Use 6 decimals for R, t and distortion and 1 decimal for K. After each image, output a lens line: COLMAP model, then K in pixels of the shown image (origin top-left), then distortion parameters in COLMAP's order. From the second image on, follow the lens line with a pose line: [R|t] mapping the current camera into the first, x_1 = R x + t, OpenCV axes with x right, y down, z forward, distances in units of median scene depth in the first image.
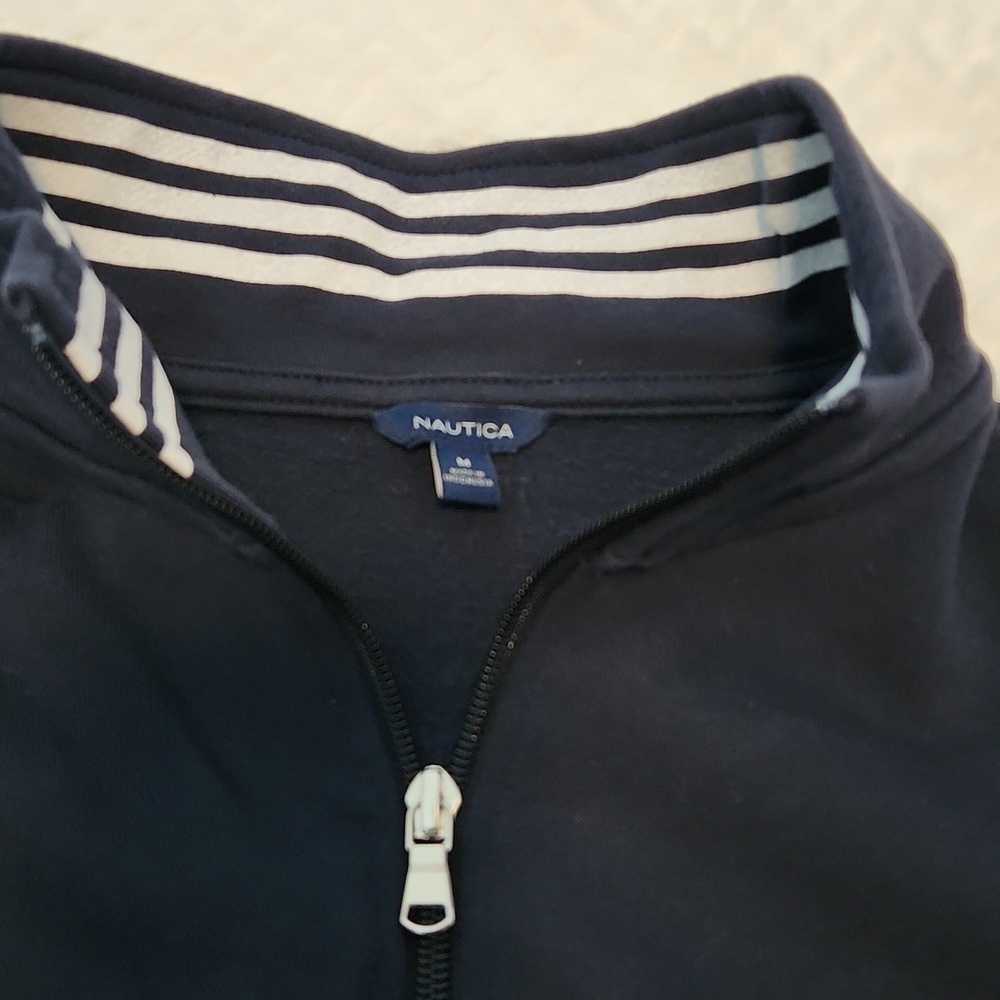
lens RADIAL K [[1227.8, 0, 500.0], [0, 1227.8, 500.0], [0, 0, 1]] dist [0.023825, 0.009340]
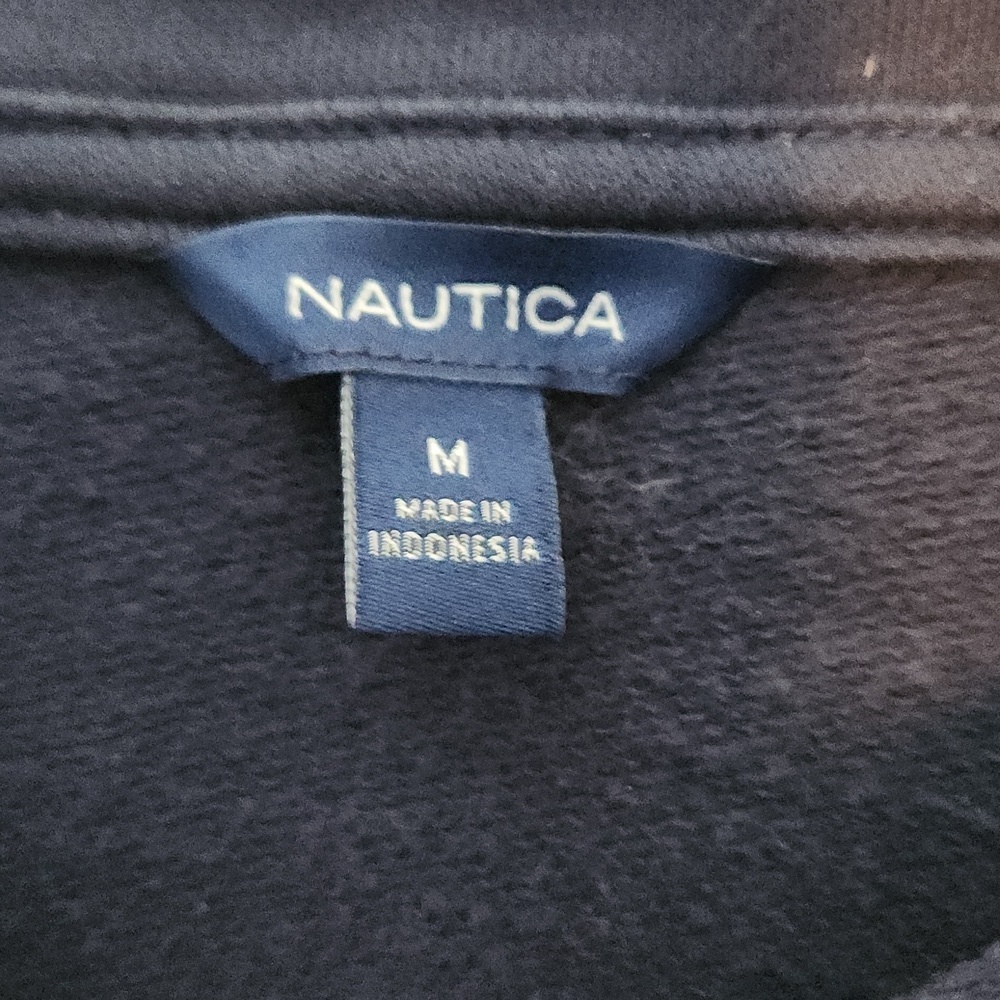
lens RADIAL K [[1227.8, 0, 500.0], [0, 1227.8, 500.0], [0, 0, 1]] dist [0.023825, 0.009340]
pose [[0.996087, 0.048066, -0.074164, 0.004540], [-0.019741, 0.938975, 0.343417, -0.116896], [0.086144, -0.340610, 0.936250, 0.703112]]
